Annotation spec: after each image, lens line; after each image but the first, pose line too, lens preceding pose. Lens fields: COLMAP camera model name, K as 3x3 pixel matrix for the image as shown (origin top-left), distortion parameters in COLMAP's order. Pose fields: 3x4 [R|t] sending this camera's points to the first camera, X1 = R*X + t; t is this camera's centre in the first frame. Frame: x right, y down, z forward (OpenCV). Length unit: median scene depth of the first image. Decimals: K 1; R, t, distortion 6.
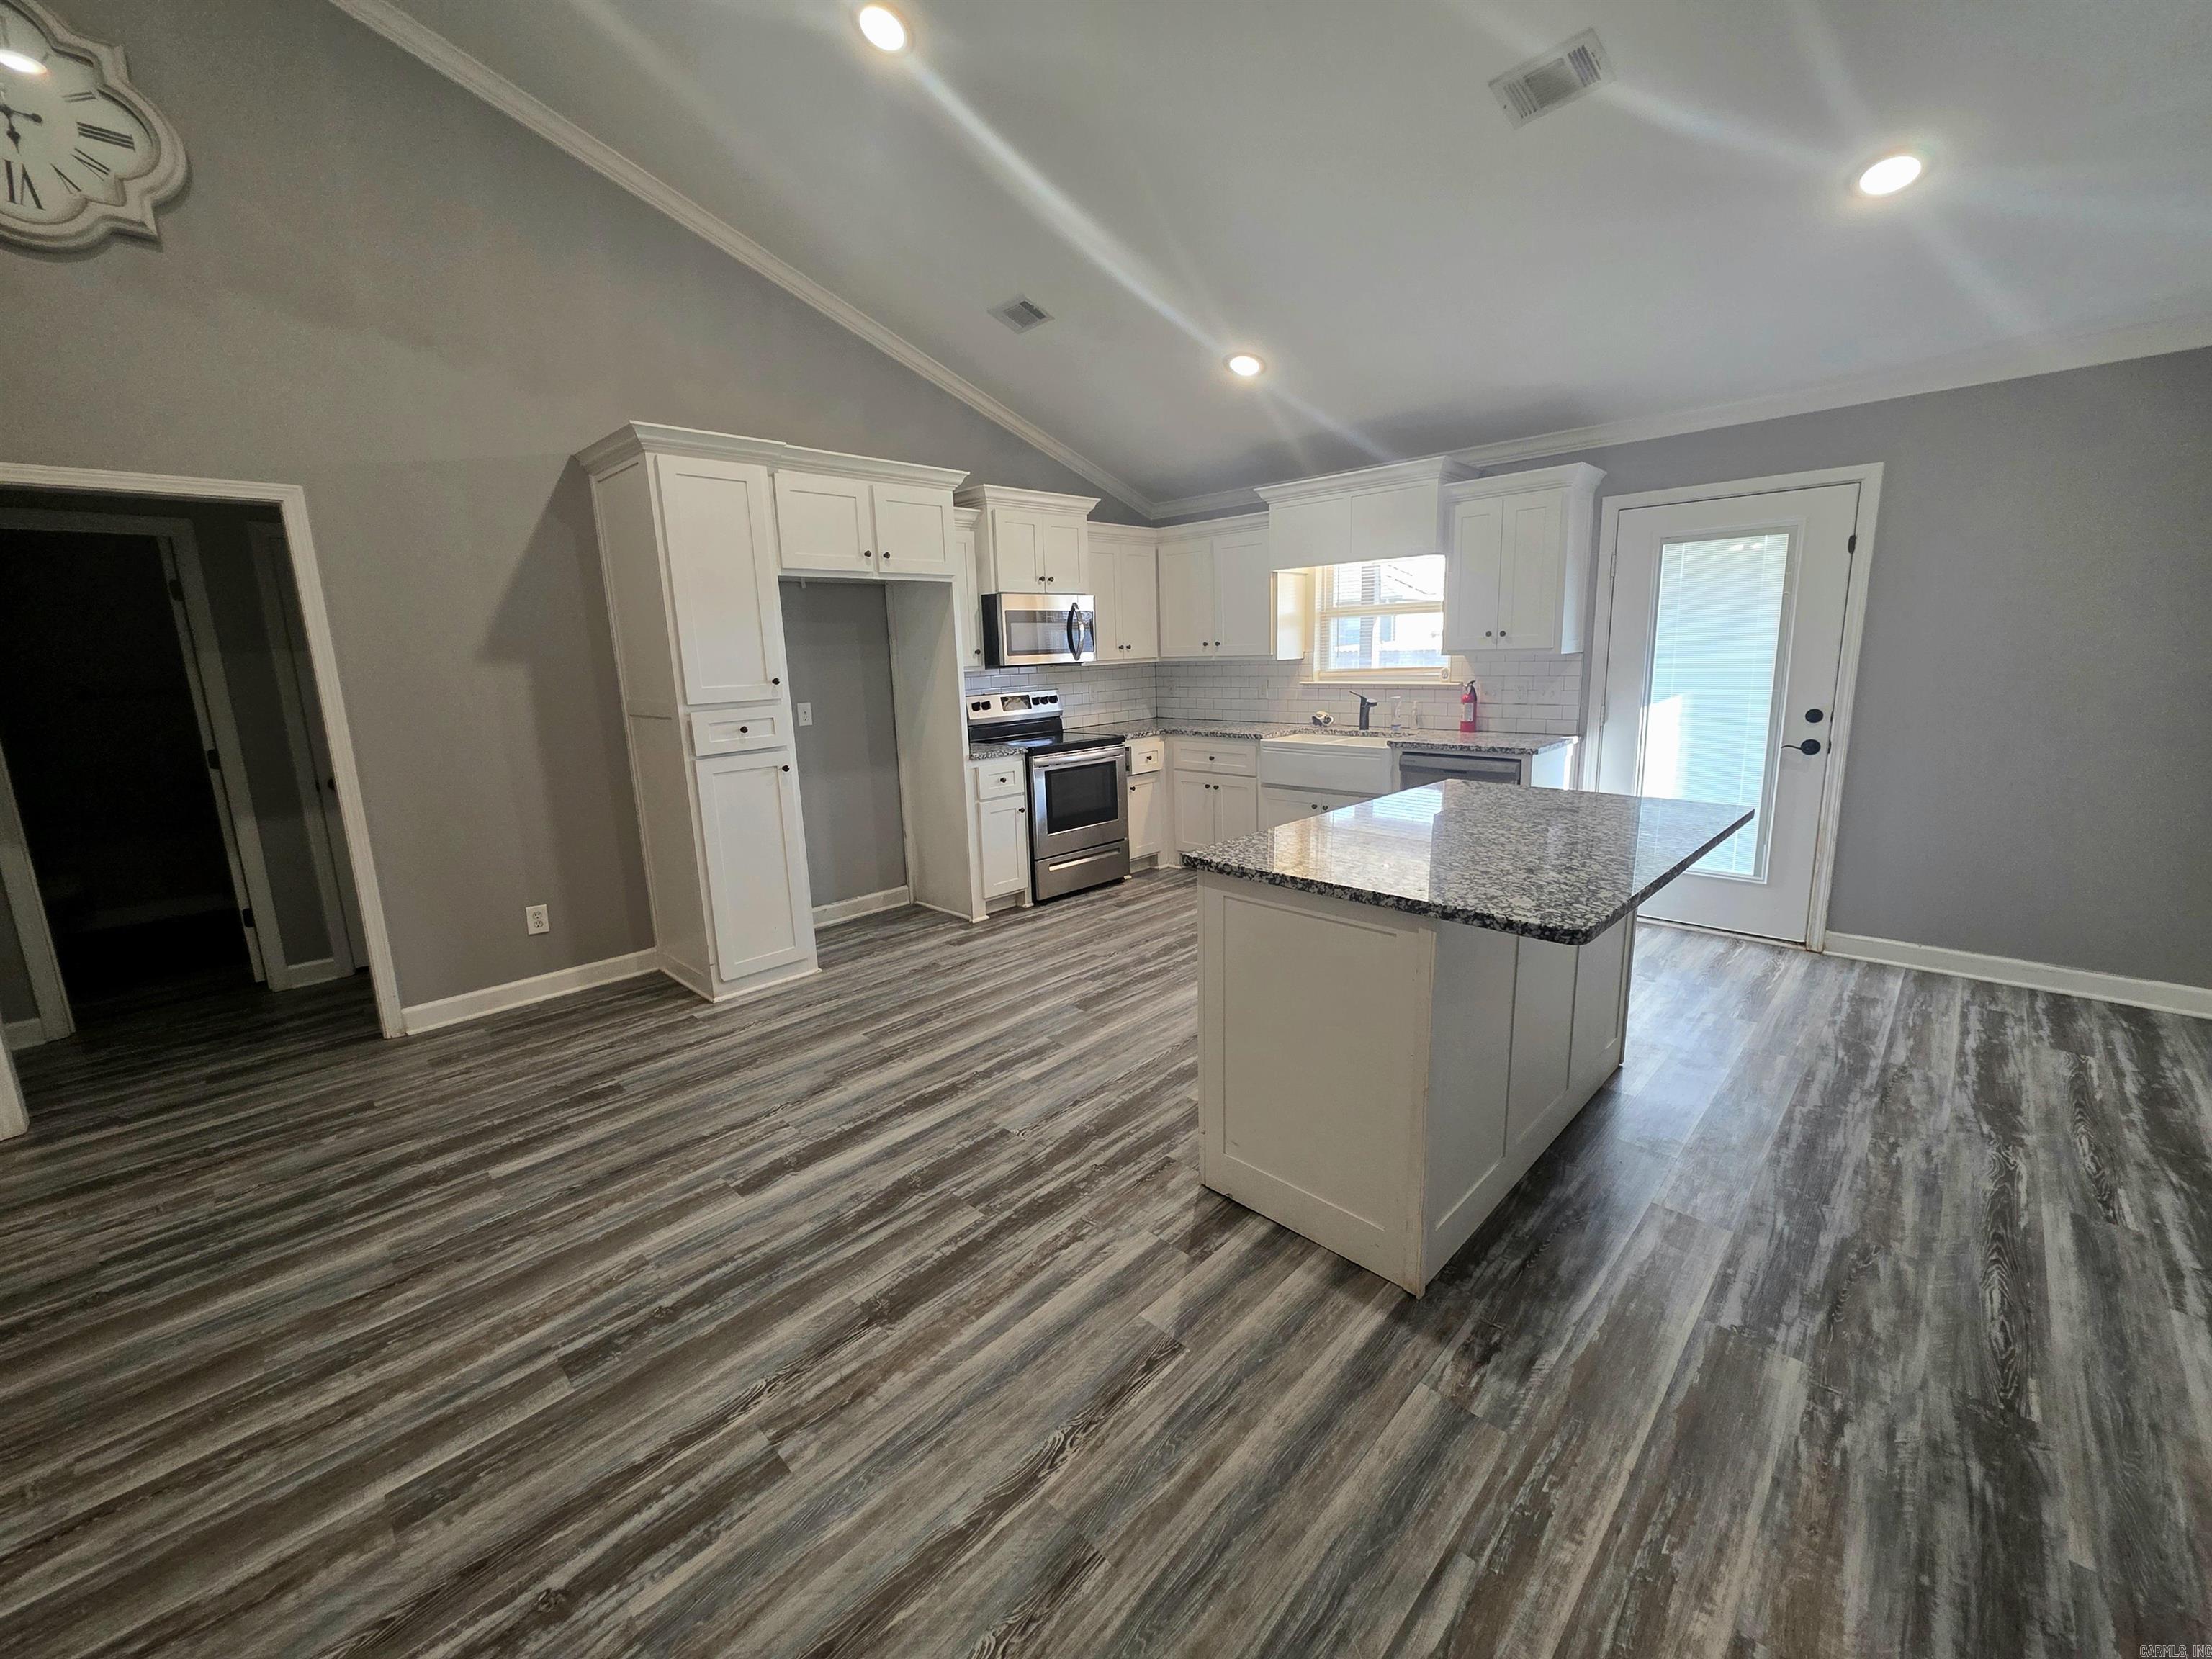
lens RADIAL K [[888.6, 0, 1108.7], [0, 888.6, 818.8], [0, 0, 1]] dist [-0.020600, -0.000049]
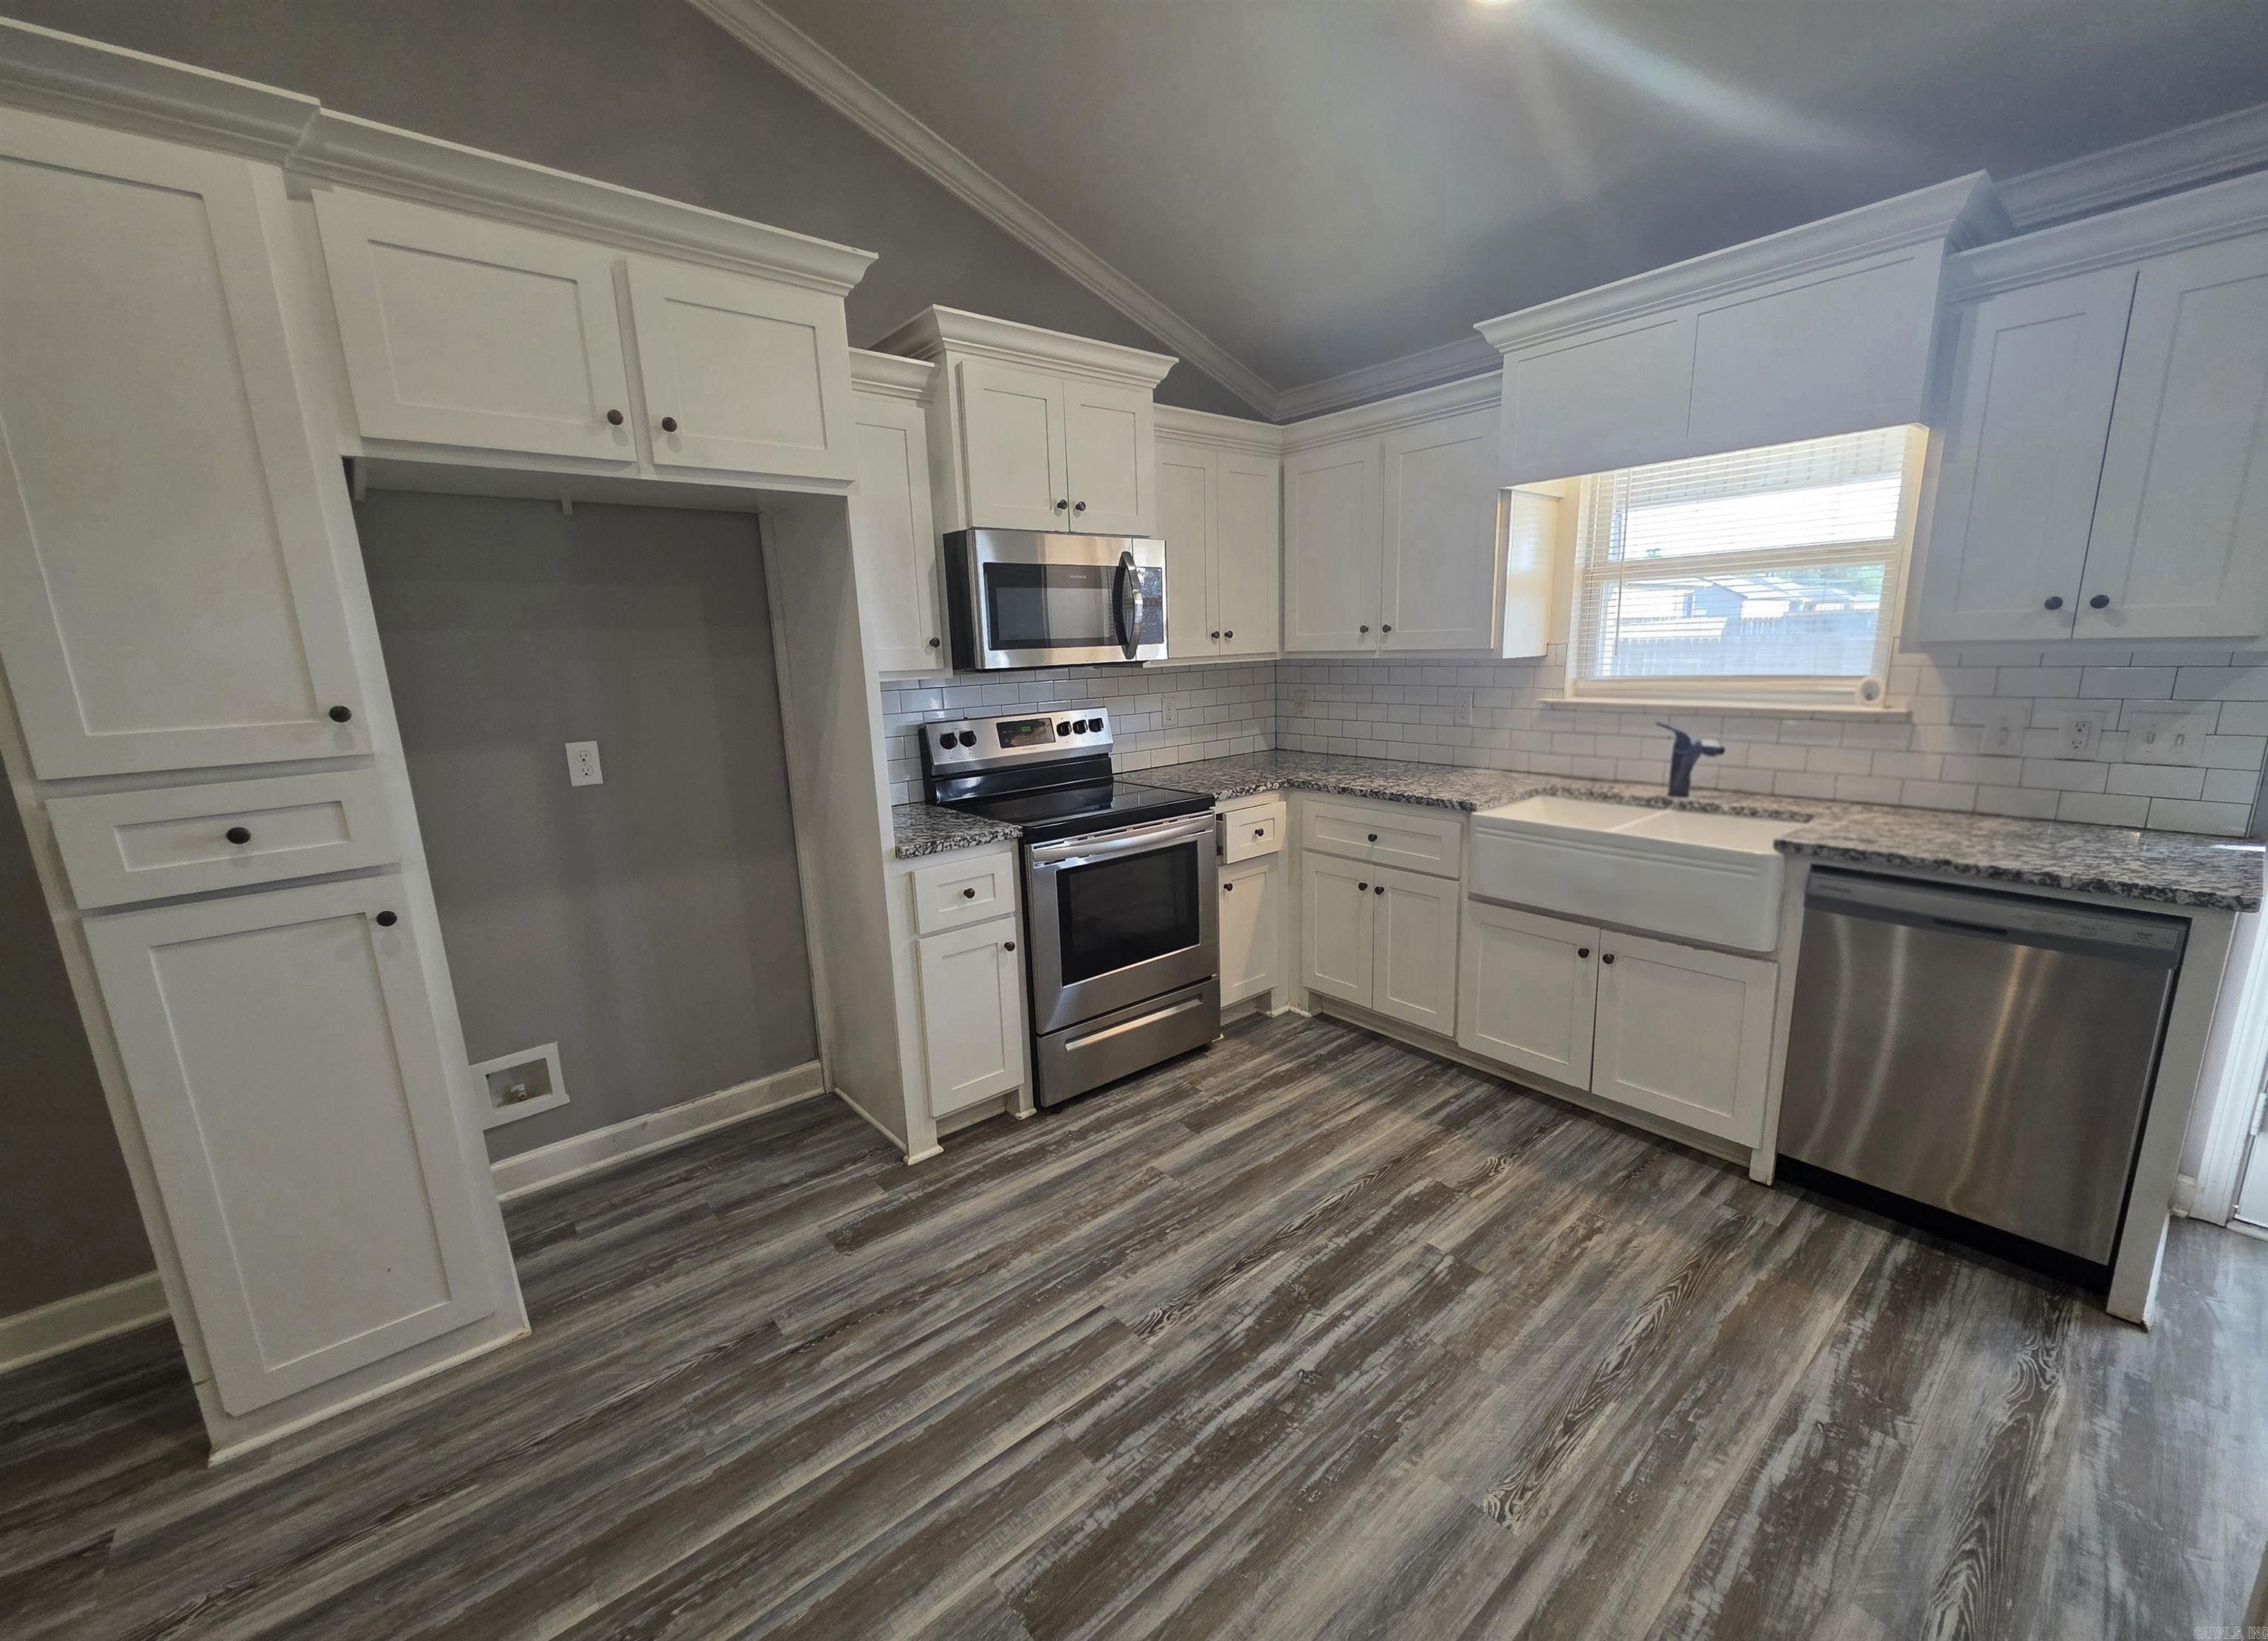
lens RADIAL K [[906.3, 0, 1146.2], [0, 906.3, 836.5], [0, 0, 1]] dist [-0.001858, -0.000157]
pose [[0.995804, 0.021489, -0.088948, 0.028073], [-0.019056, 0.999423, 0.028110, -0.088803], [0.089501, -0.026298, 0.995640, 0.462965]]
